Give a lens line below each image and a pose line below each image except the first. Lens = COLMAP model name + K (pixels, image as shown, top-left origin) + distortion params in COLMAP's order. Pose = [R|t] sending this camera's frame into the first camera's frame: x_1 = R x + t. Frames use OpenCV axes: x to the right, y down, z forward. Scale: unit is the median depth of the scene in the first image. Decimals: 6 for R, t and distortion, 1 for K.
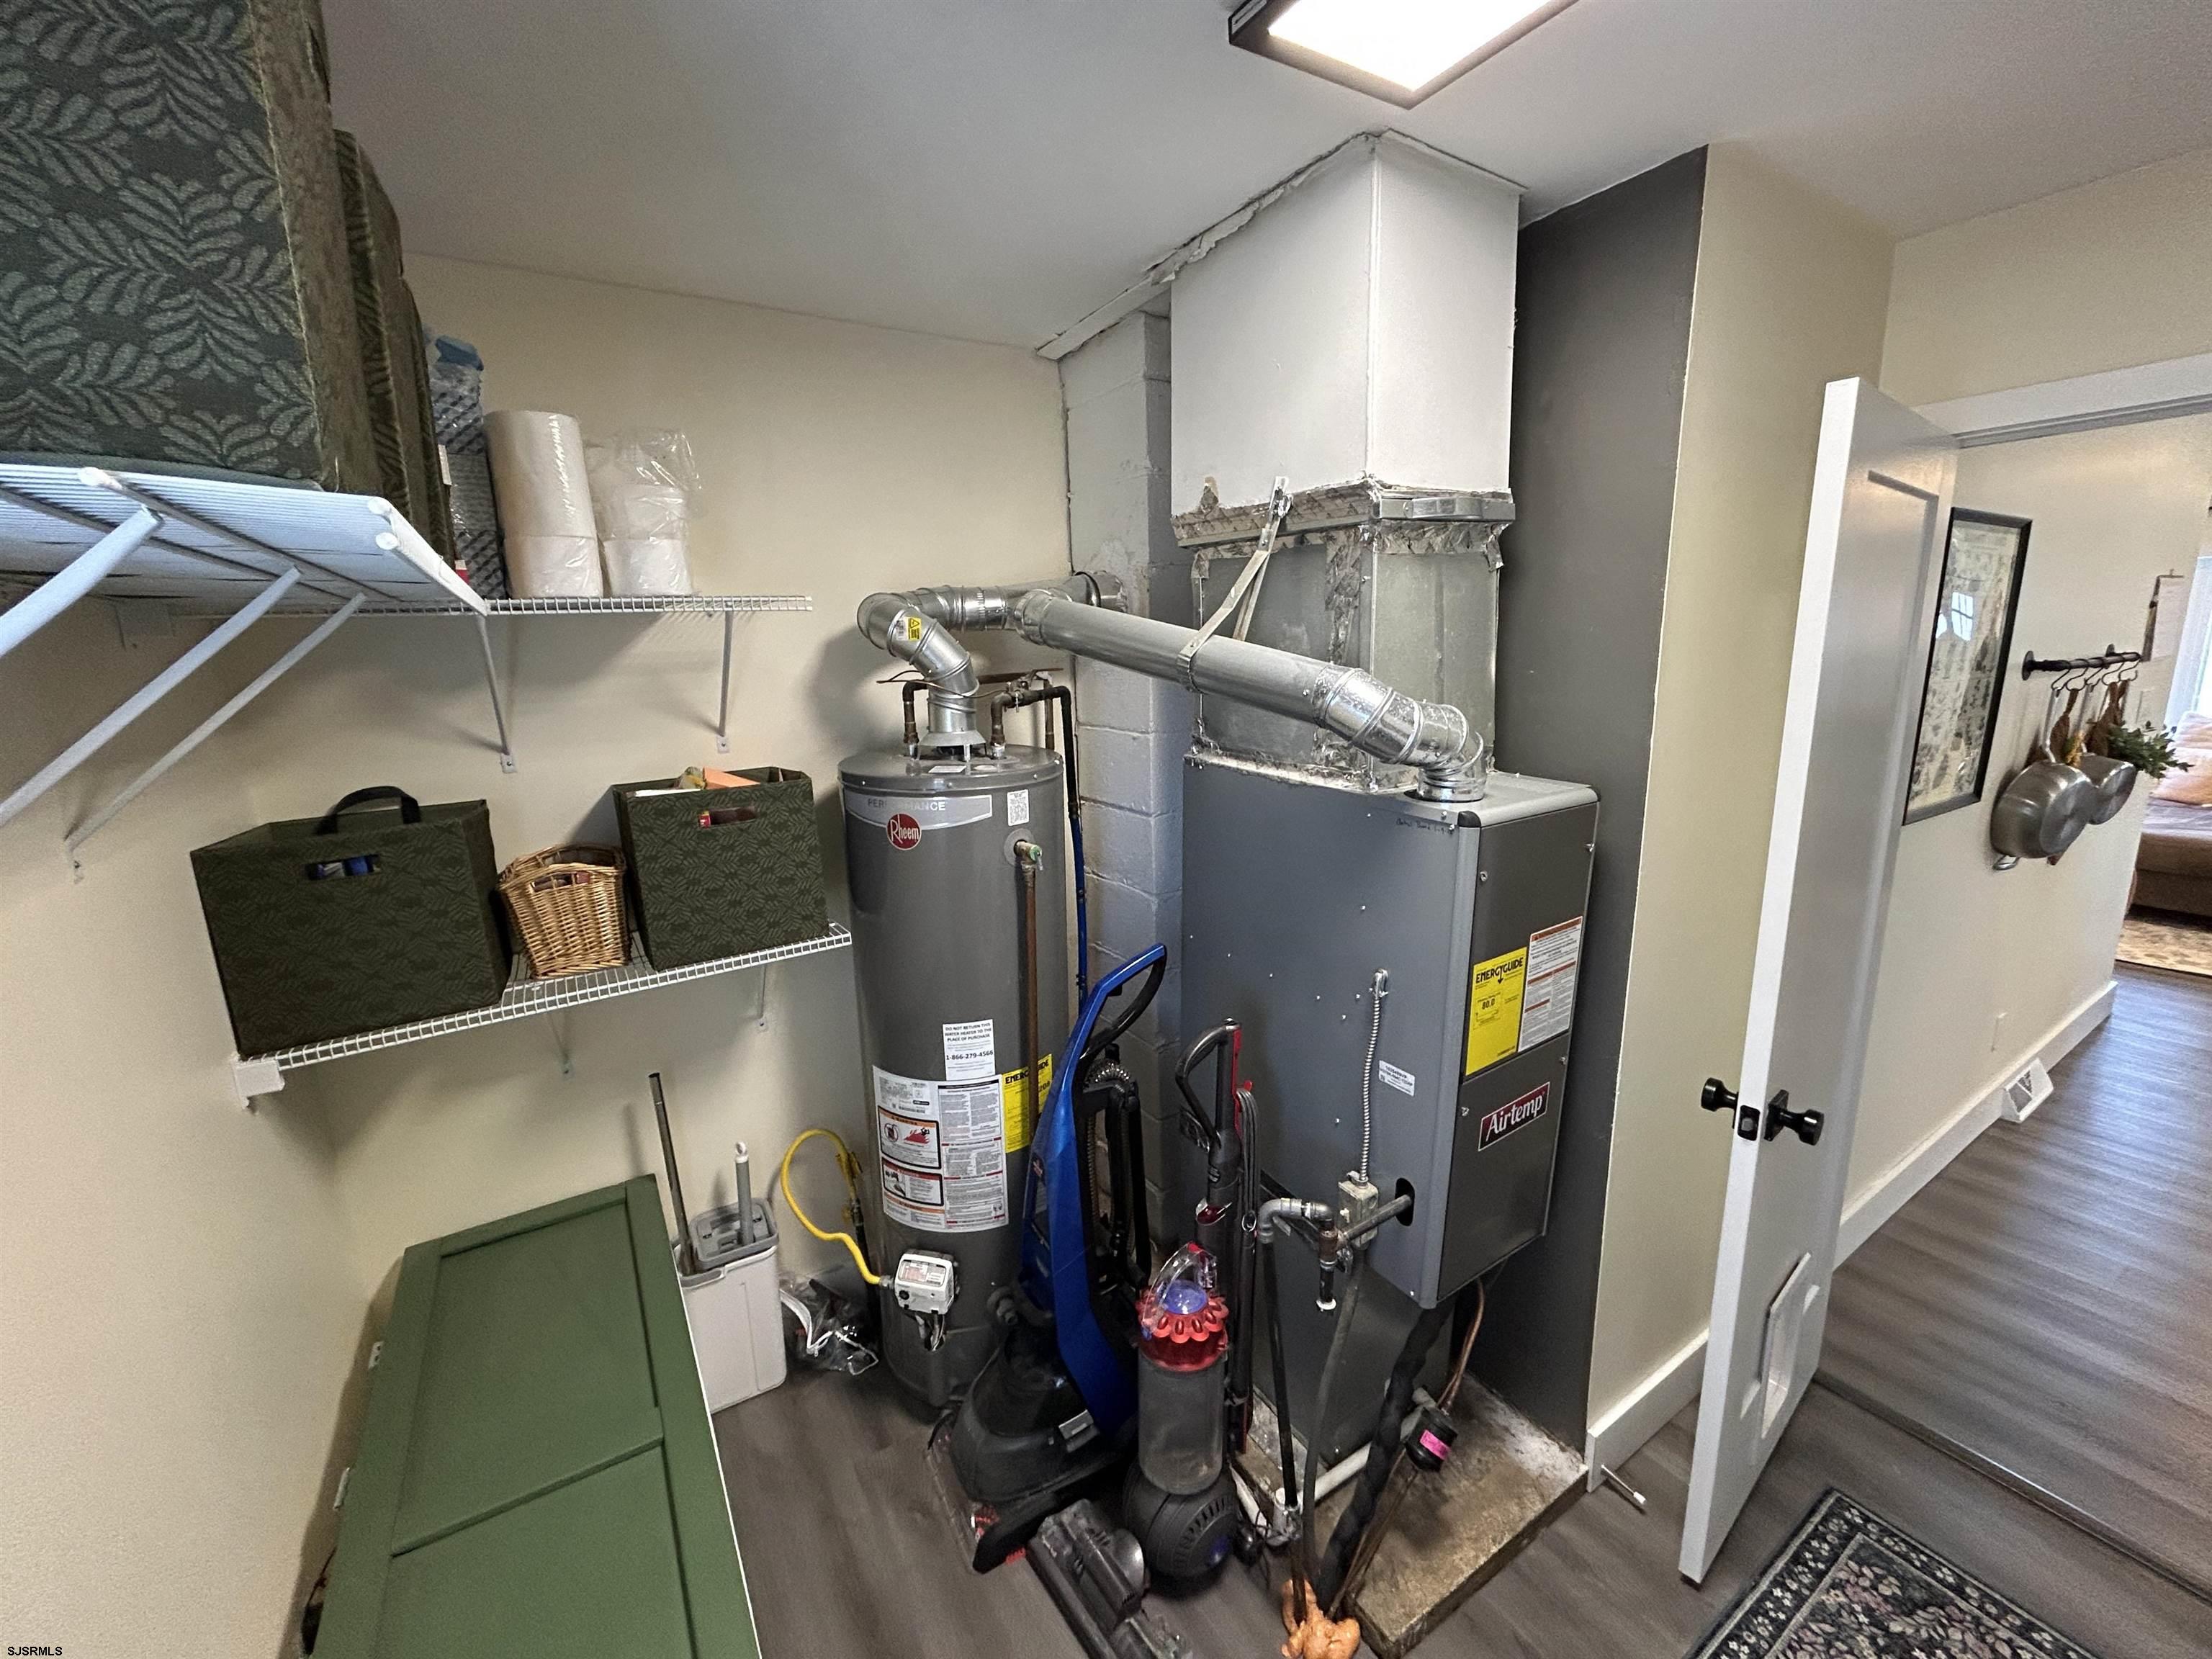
lens RADIAL K [[888.9, 0, 1108.5], [0, 888.9, 821.8], [0, 0, 1]] dist [-0.001650, -0.000035]
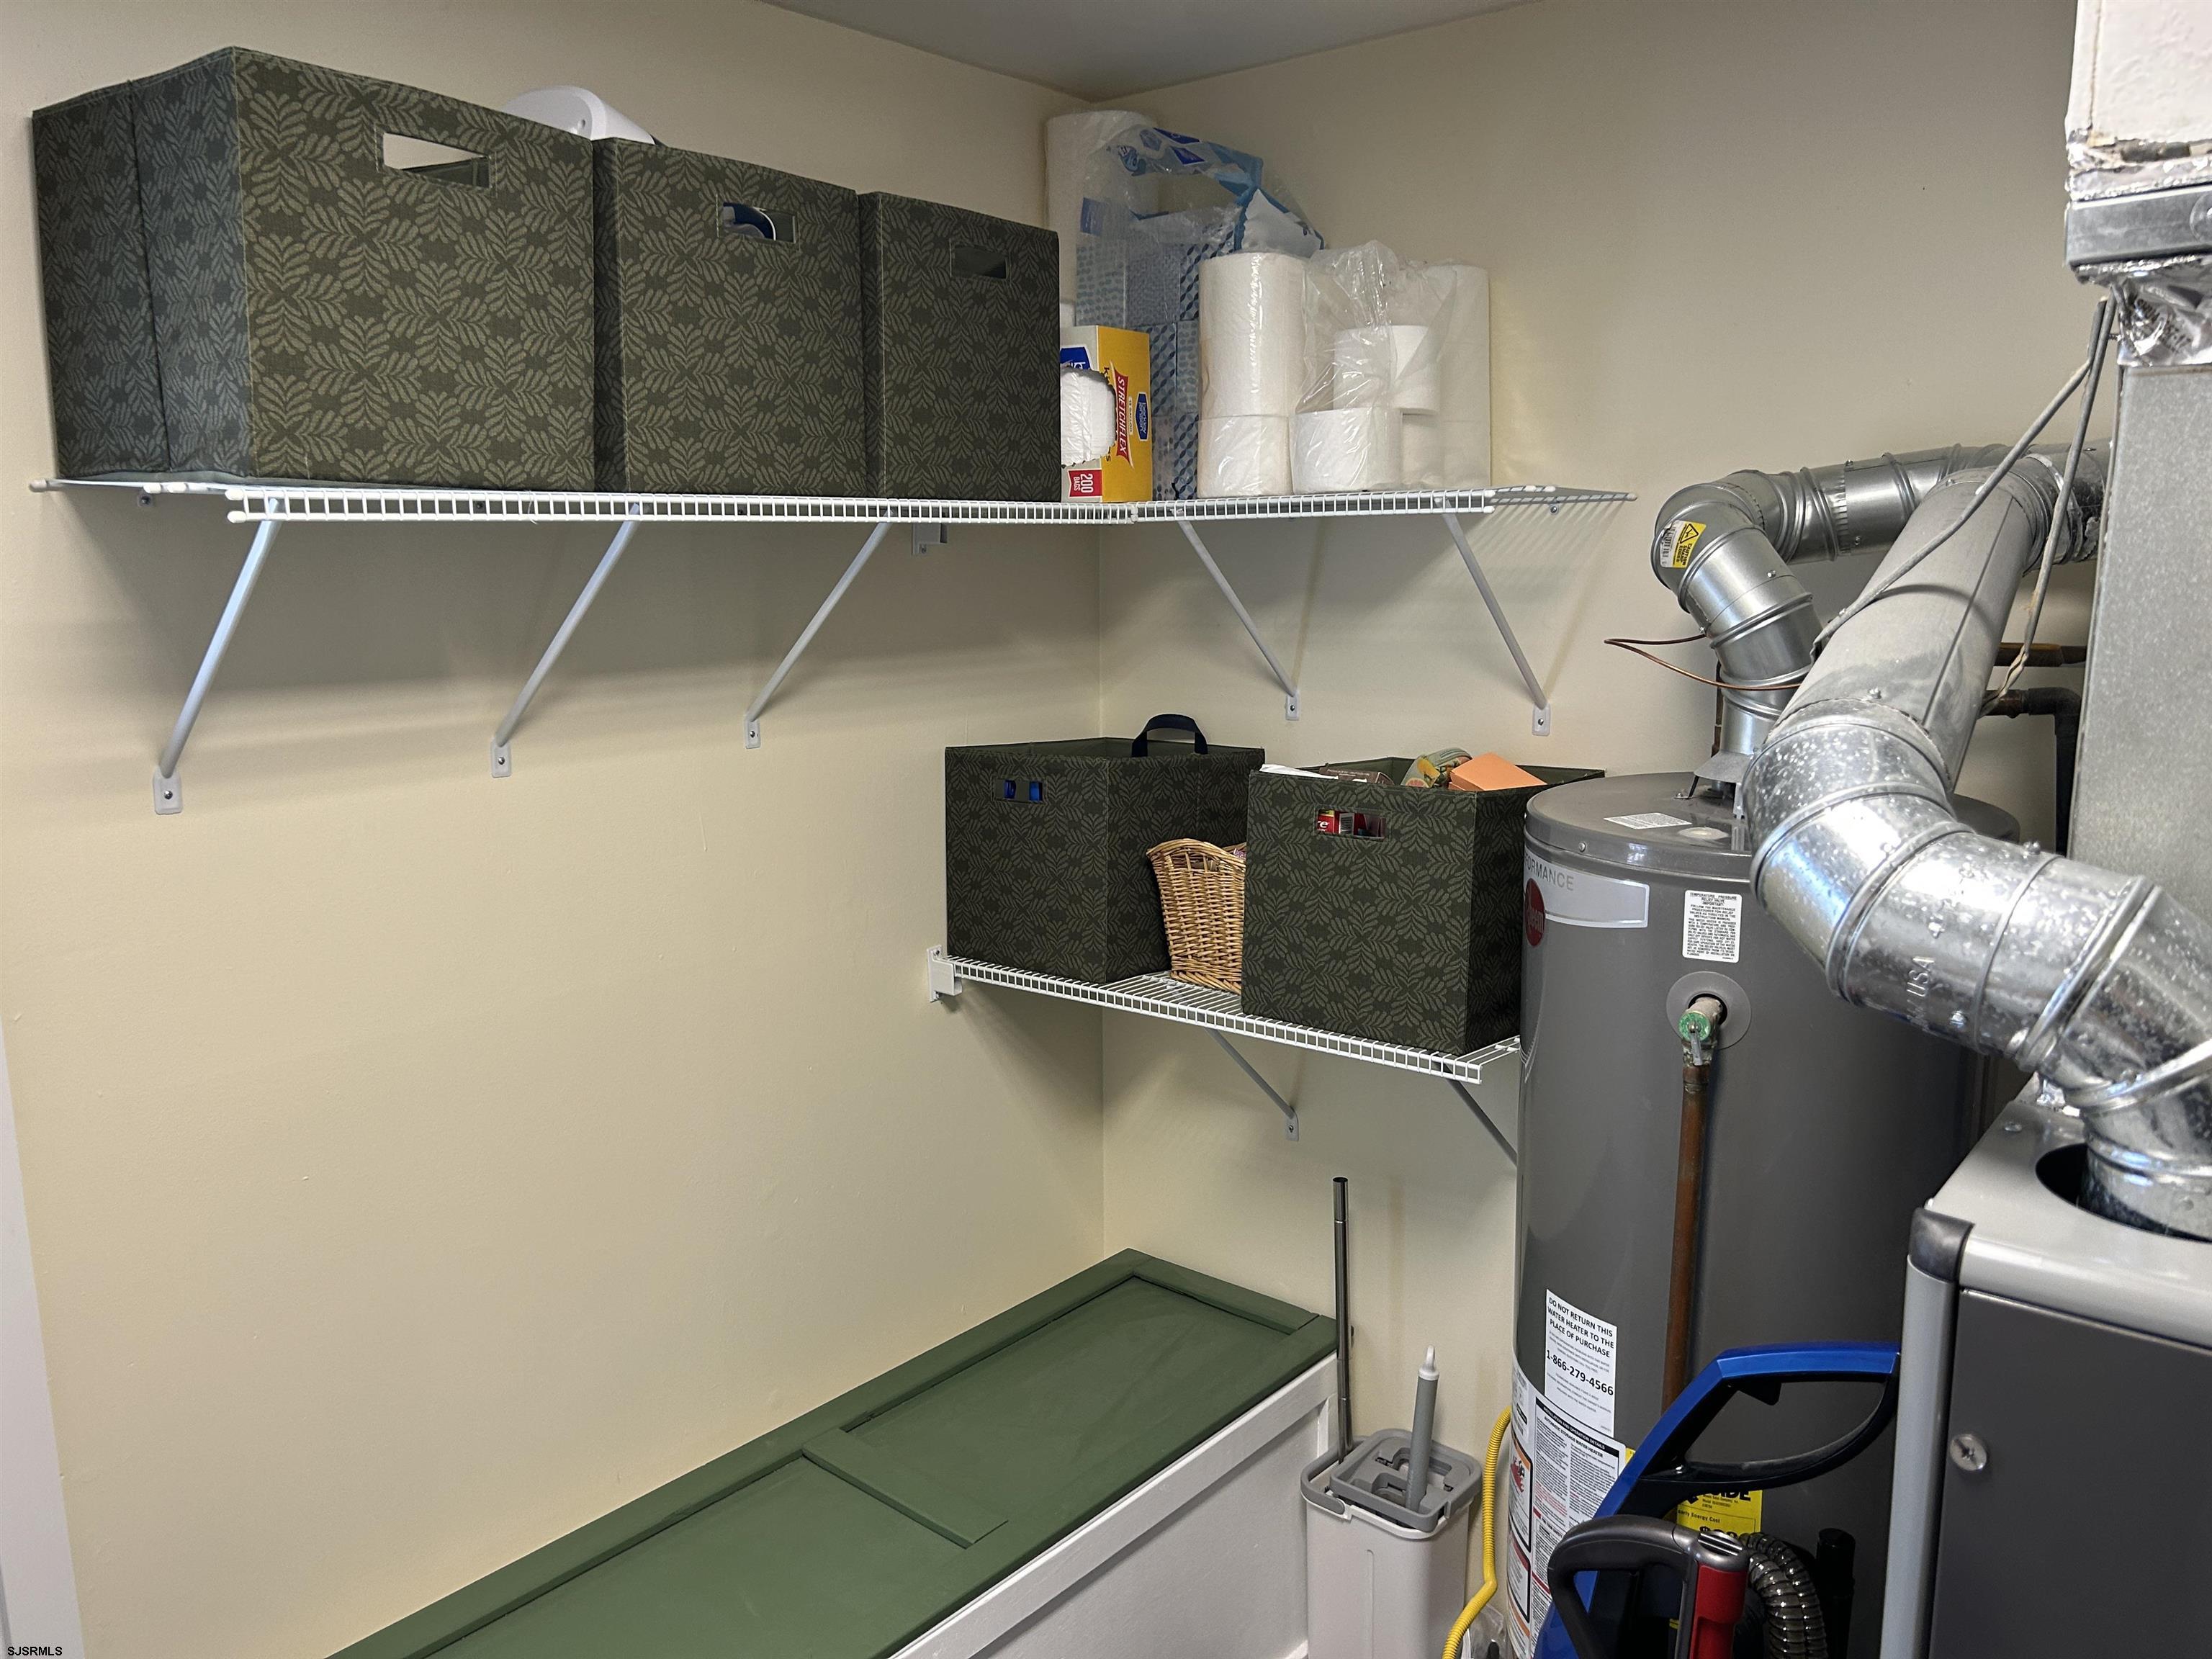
lens RADIAL K [[1768.1, 0, 1106.0], [0, 1768.1, 829.5], [0, 0, 1]] dist [0.040286, 0.000207]
pose [[0.258838, 0.185704, -0.947901, 0.779664], [-0.187016, 0.972410, 0.139439, -0.152919], [0.947643, 0.141180, 0.286426, 0.450615]]
